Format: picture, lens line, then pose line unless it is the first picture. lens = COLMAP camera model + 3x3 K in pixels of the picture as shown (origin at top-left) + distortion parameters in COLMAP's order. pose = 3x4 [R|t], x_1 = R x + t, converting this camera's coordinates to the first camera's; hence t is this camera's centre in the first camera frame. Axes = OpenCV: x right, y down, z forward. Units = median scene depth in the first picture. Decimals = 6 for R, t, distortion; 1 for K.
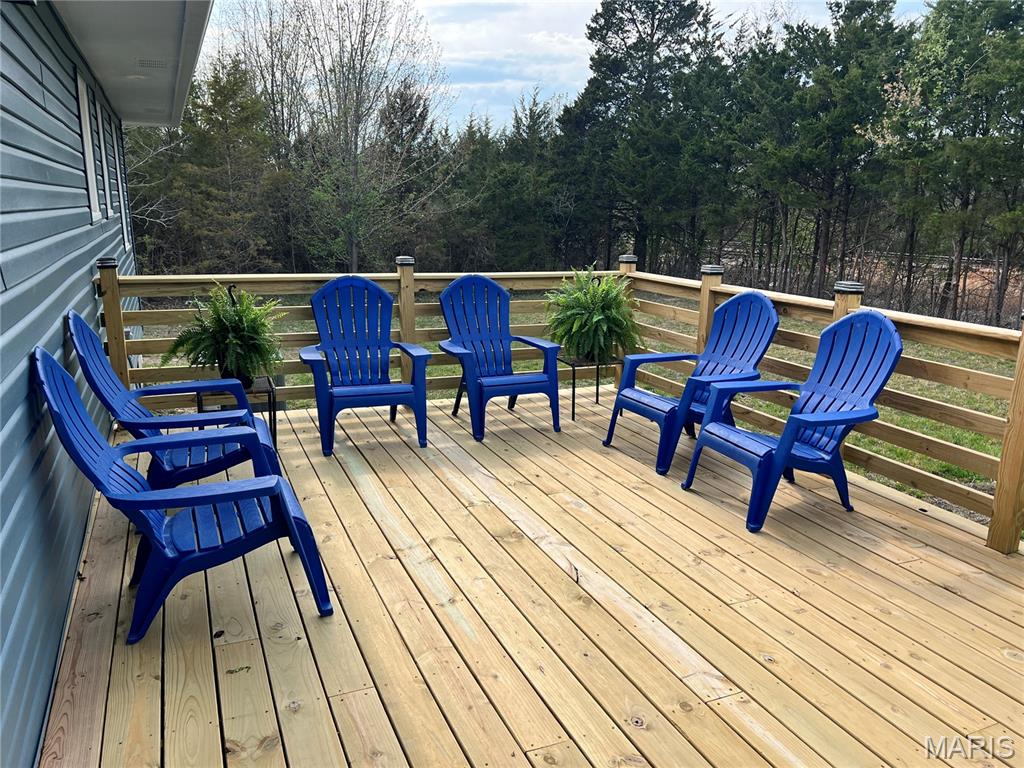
lens RADIAL K [[771.9, 0, 525.7], [0, 771.9, 381.1], [0, 0, 1]] dist [0.050480, -0.057267]
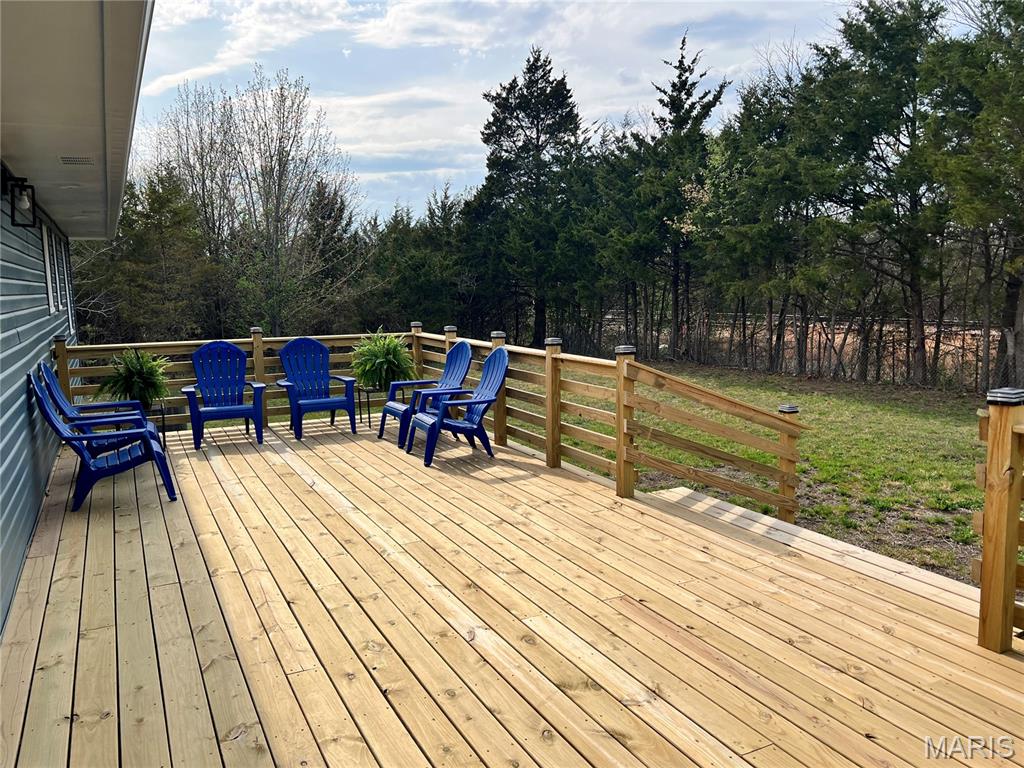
lens RADIAL K [[771.9, 0, 514.7], [0, 771.9, 377.9], [0, 0, 1]] dist [0.050480, -0.057267]
pose [[0.997944, -0.042184, 0.048259, 0.073197], [0.046801, 0.993993, -0.098928, 0.030452], [-0.043796, 0.100984, 0.993924, -0.145227]]
